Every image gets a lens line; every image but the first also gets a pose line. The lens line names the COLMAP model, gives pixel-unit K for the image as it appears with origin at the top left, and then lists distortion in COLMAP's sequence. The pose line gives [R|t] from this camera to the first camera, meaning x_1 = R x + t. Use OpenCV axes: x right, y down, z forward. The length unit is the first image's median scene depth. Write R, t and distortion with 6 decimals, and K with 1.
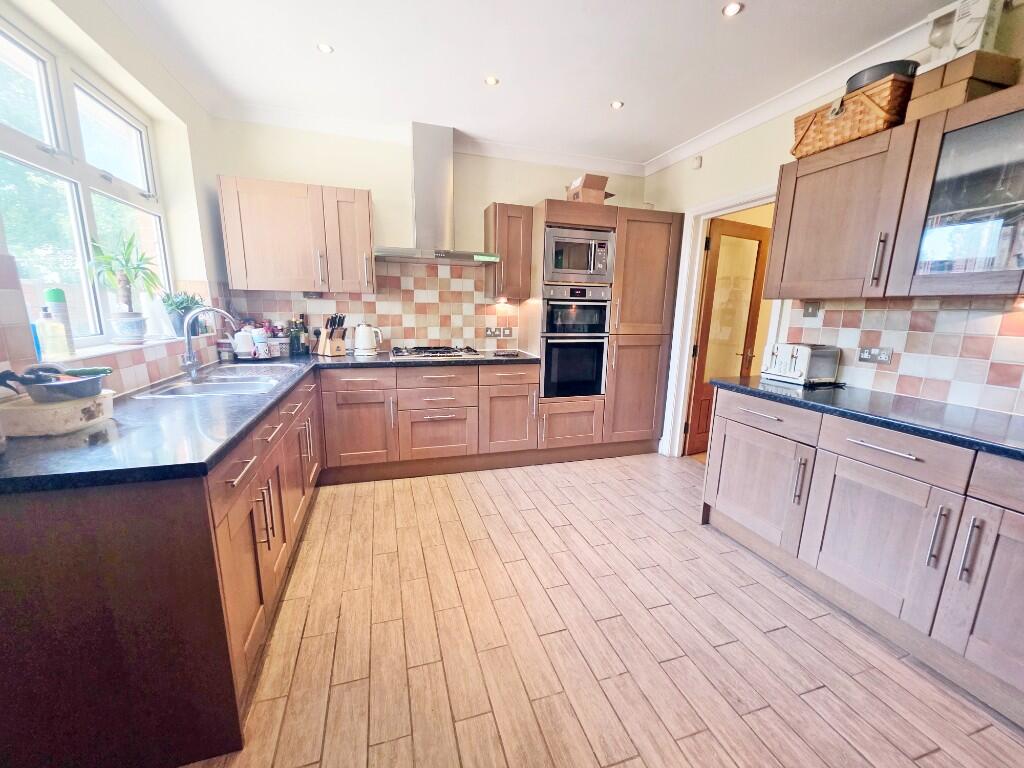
lens RADIAL K [[410.7, 0, 512.9], [0, 410.7, 387.6], [0, 0, 1]] dist [0.000701, -0.000025]
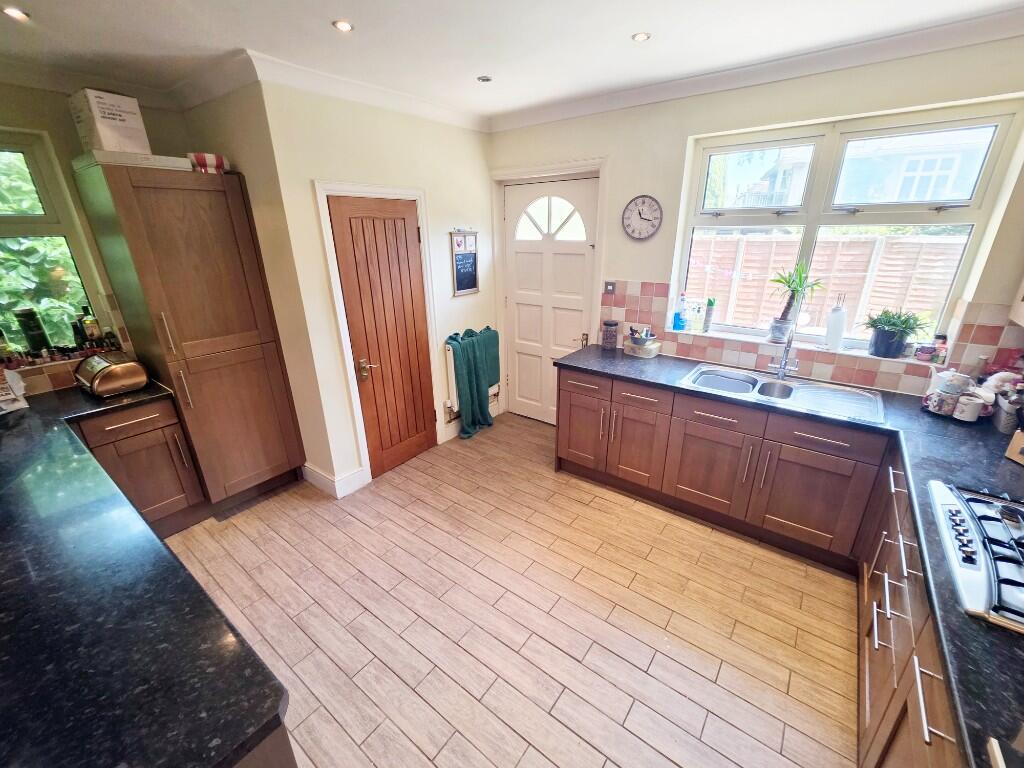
lens RADIAL K [[410.7, 0, 515.1], [0, 410.7, 383.6], [0, 0, 1]] dist [0.000701, -0.000025]
pose [[-0.809367, 0.199228, -0.552480, 0.592164], [-0.117731, 0.866572, 0.484966, -0.572763], [0.575383, 0.457559, -0.677919, 1.573501]]
